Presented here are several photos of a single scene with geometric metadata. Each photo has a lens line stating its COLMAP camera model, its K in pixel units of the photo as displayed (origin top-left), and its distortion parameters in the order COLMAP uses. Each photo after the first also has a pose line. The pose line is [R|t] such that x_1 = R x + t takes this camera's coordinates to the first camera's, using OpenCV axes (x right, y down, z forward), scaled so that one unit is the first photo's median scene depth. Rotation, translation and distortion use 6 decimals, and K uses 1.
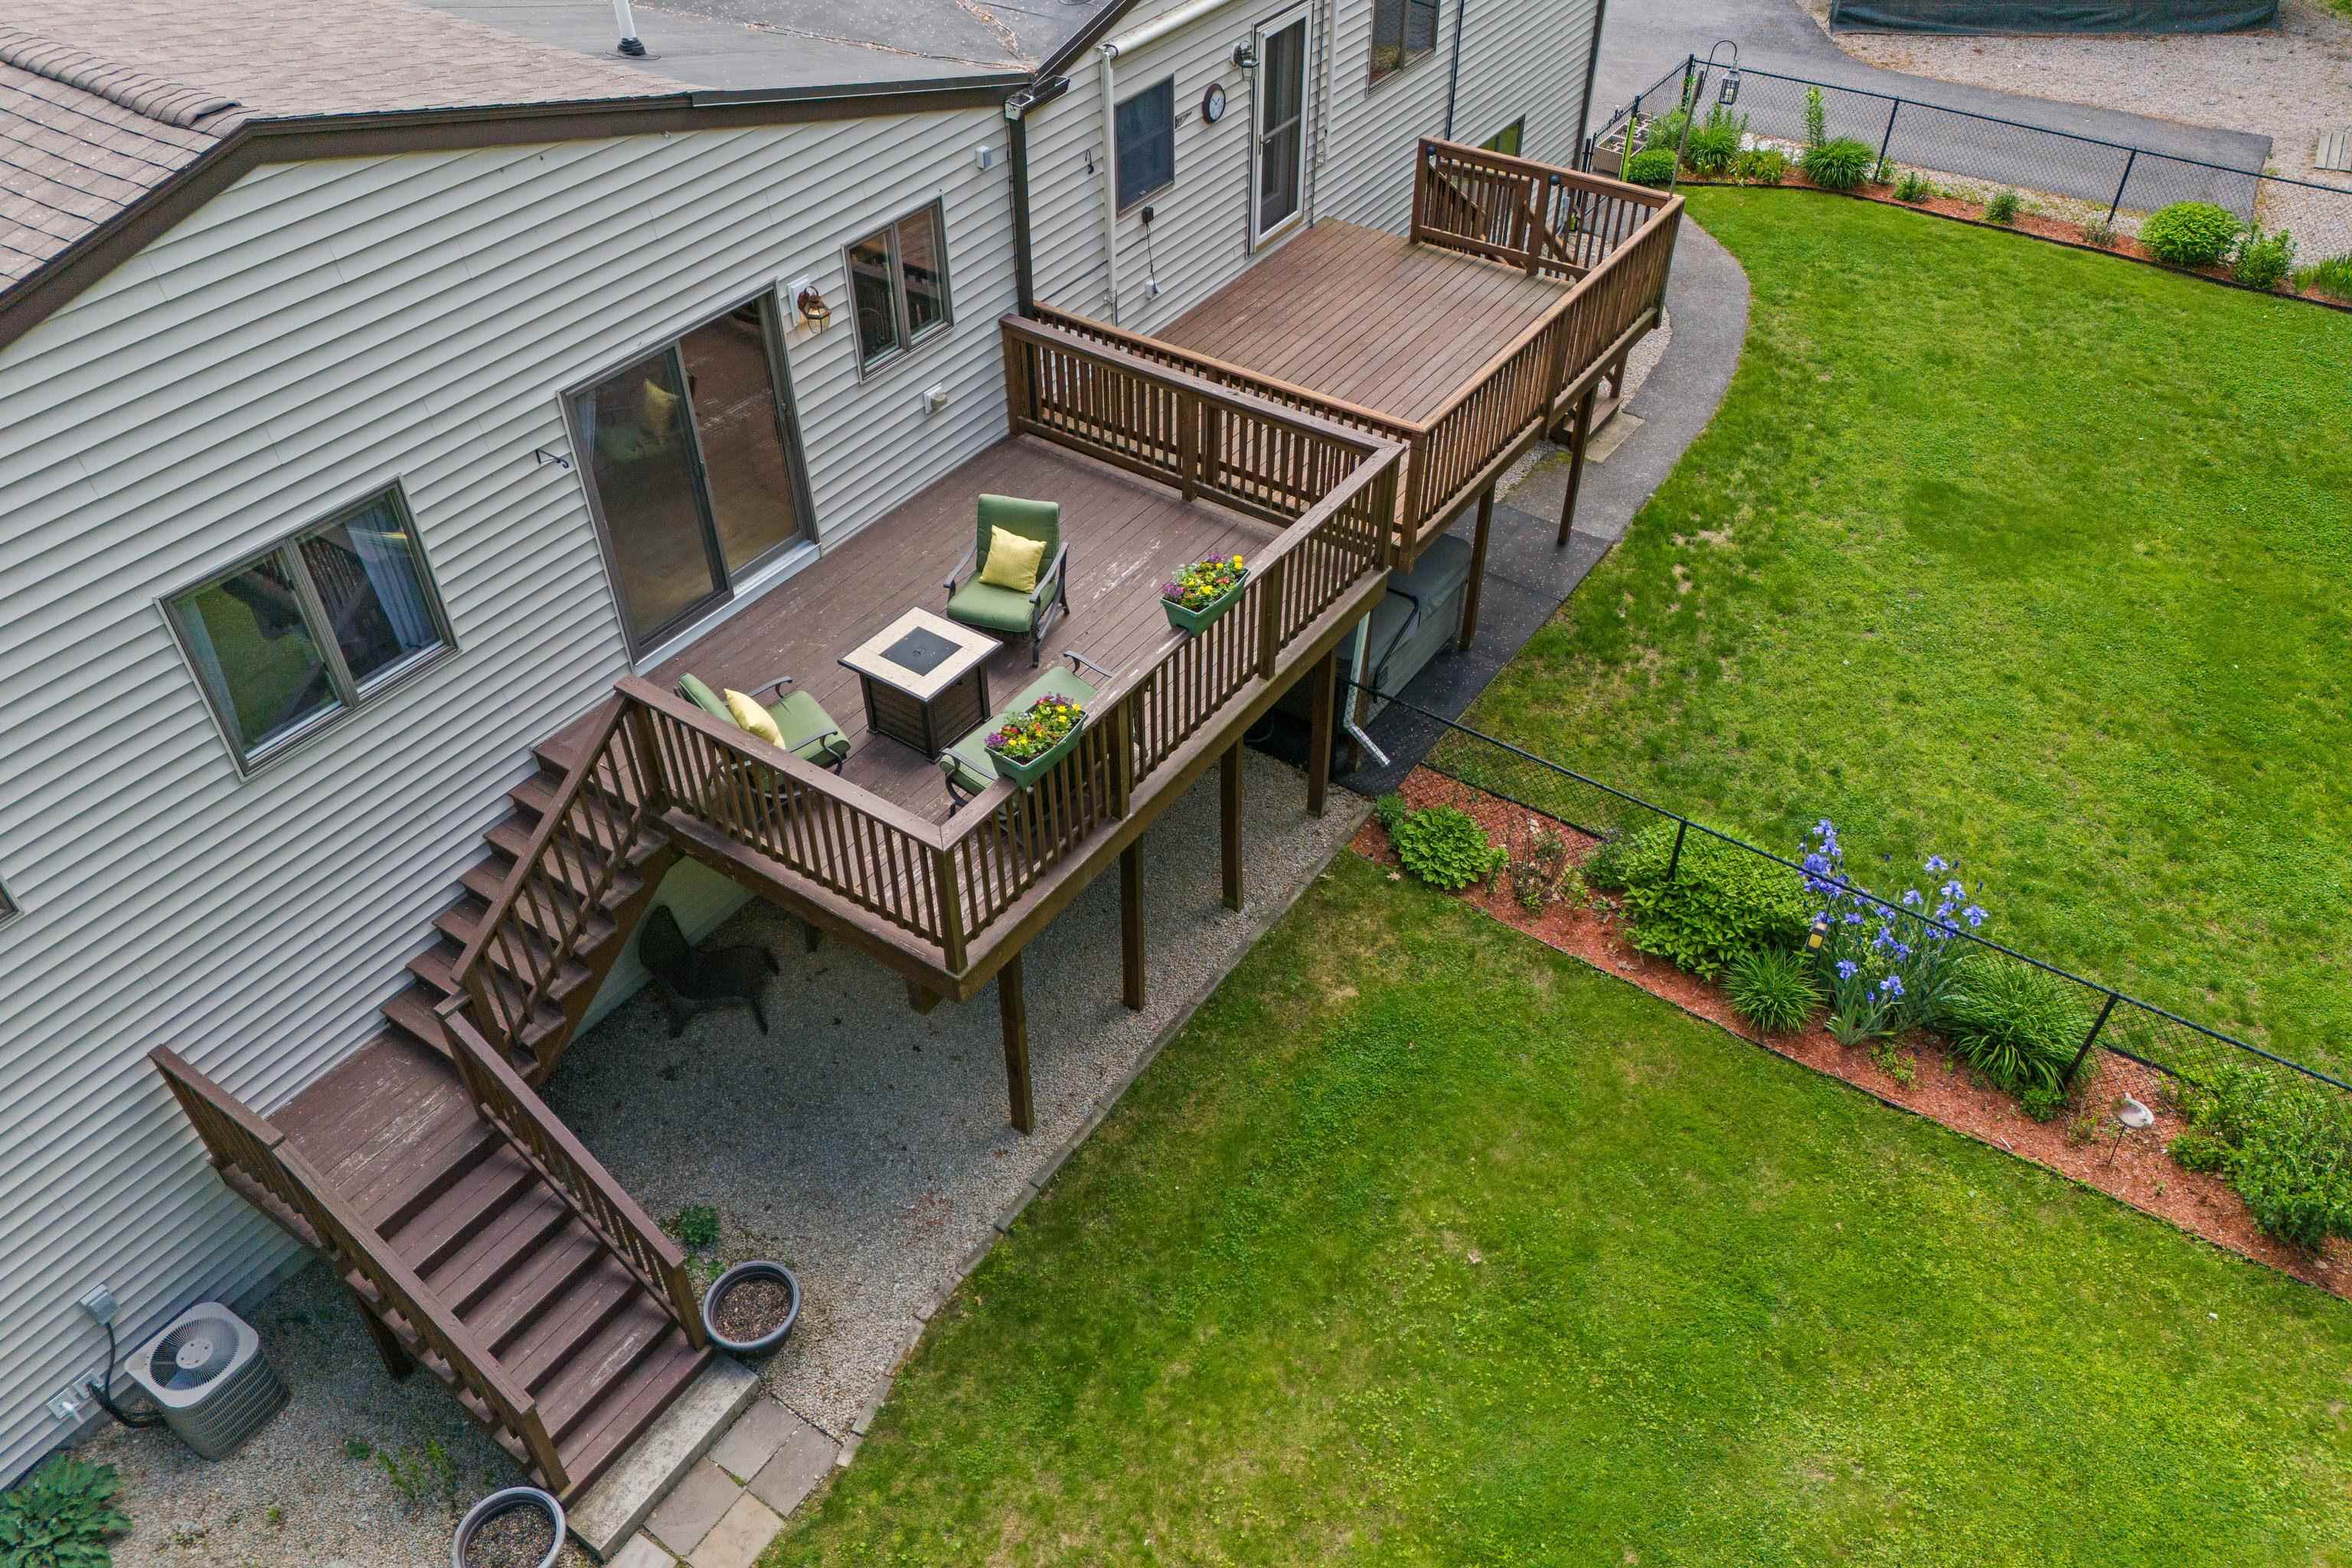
lens RADIAL K [[1679.8, 0, 1176.0], [0, 1679.8, 784.0], [0, 0, 1]] dist [0.003254, 0.000448]
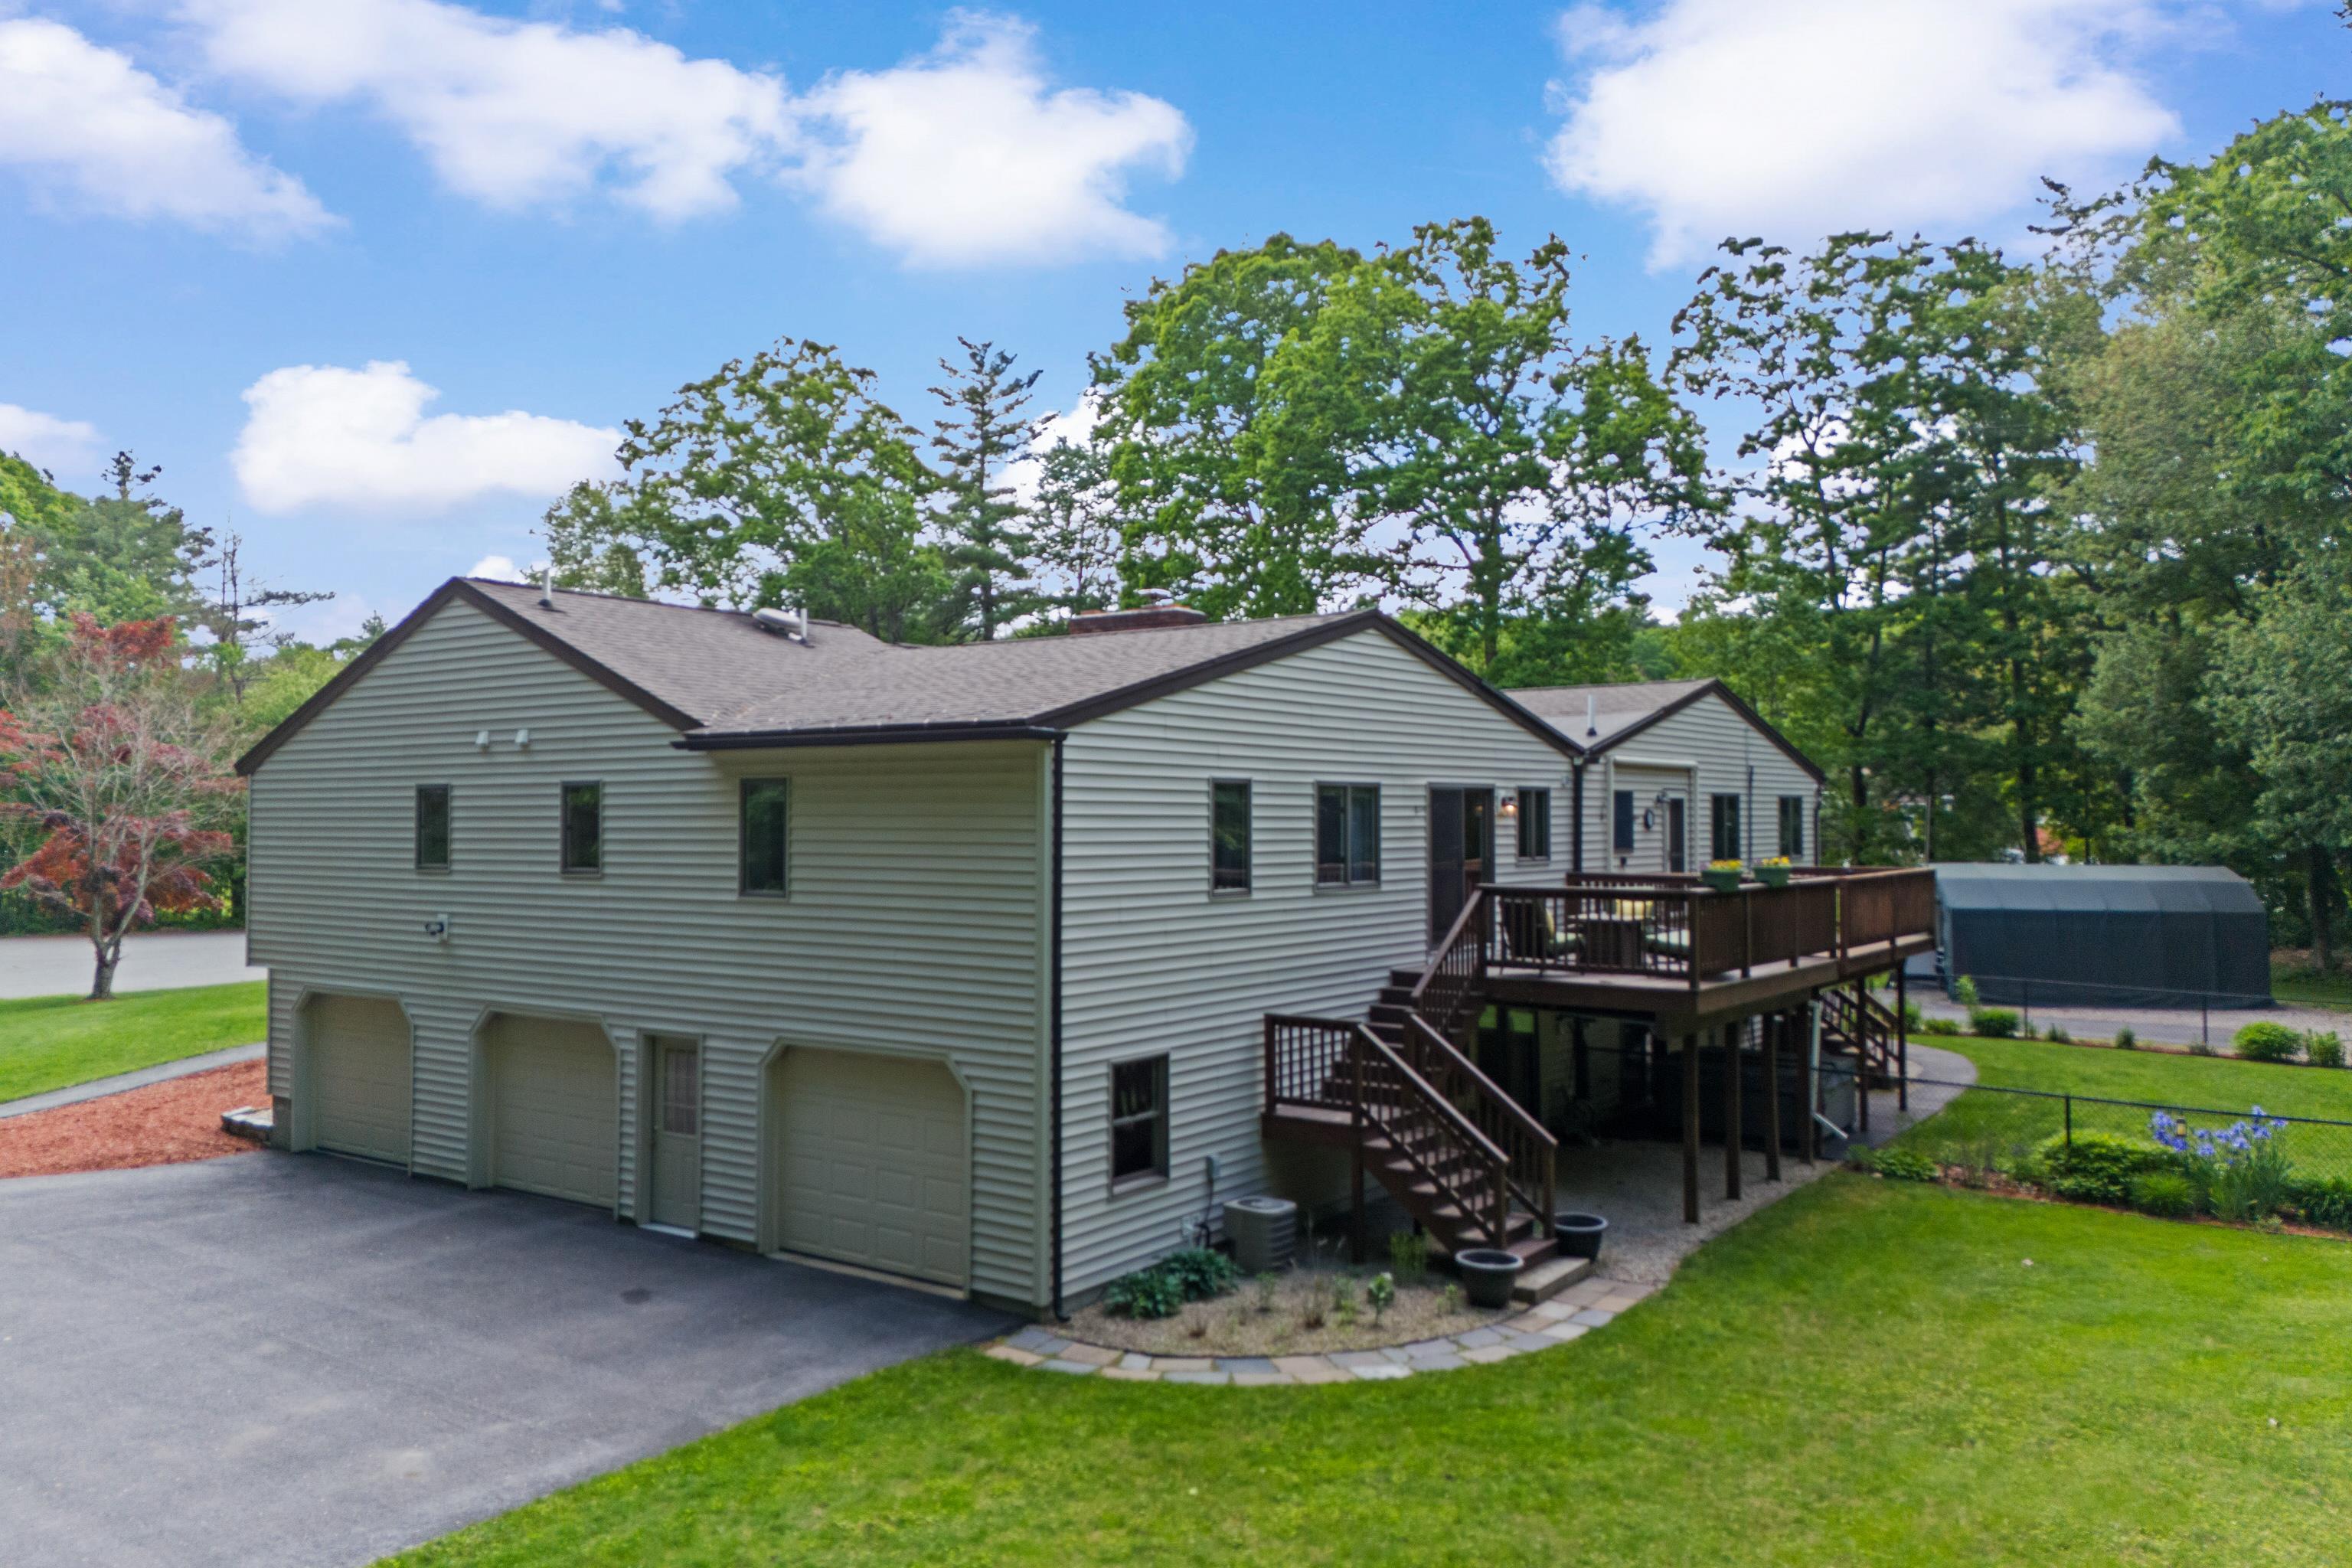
lens RADIAL K [[1679.8, 0, 1176.0], [0, 1679.8, 784.0], [0, 0, 1]] dist [0.003254, 0.000448]
pose [[0.998950, -0.007355, -0.045227, -0.565200], [-0.025341, 0.733671, -0.679032, 1.114015], [0.038176, 0.679465, 0.732714, -0.472165]]
